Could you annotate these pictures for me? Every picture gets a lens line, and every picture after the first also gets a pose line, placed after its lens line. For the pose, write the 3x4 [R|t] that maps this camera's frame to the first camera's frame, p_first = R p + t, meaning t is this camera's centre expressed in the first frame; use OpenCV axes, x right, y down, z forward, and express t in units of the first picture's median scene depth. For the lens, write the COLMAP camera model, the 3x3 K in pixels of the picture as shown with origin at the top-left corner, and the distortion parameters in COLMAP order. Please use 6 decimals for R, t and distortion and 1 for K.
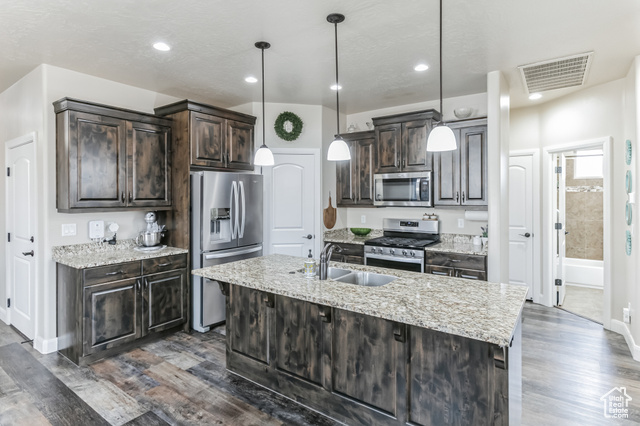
lens RADIAL K [[333.3, 0, 317.1], [0, 333.3, 201.5], [0, 0, 1]] dist [0.001403, 0.001306]
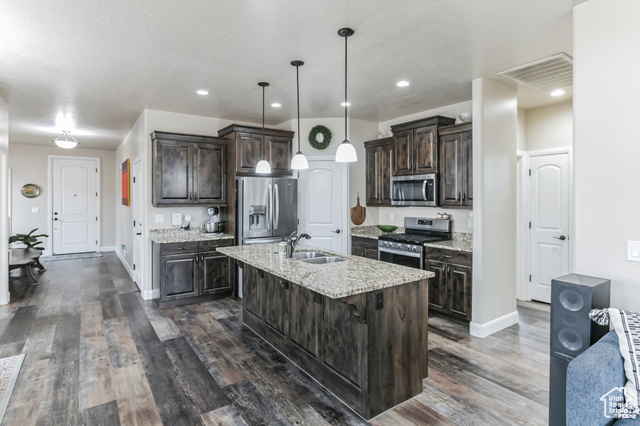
lens RADIAL K [[333.3, 0, 317.1], [0, 333.3, 201.5], [0, 0, 1]] dist [0.001403, 0.001306]
pose [[0.944766, 0.006906, -0.327673, 0.374990], [-0.006609, 0.999976, 0.002019, 0.000500], [0.327679, 0.000258, 0.944789, -0.158654]]
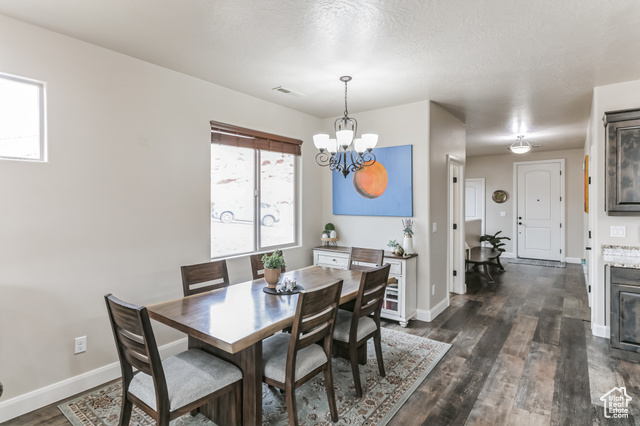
lens RADIAL K [[333.3, 0, 317.1], [0, 333.3, 201.5], [0, 0, 1]] dist [0.001403, 0.001306]
pose [[-0.029736, -0.002050, -0.999556, 0.342171], [-0.008117, 0.999965, -0.001810, -0.001692], [0.999525, 0.008060, -0.029751, 0.054081]]
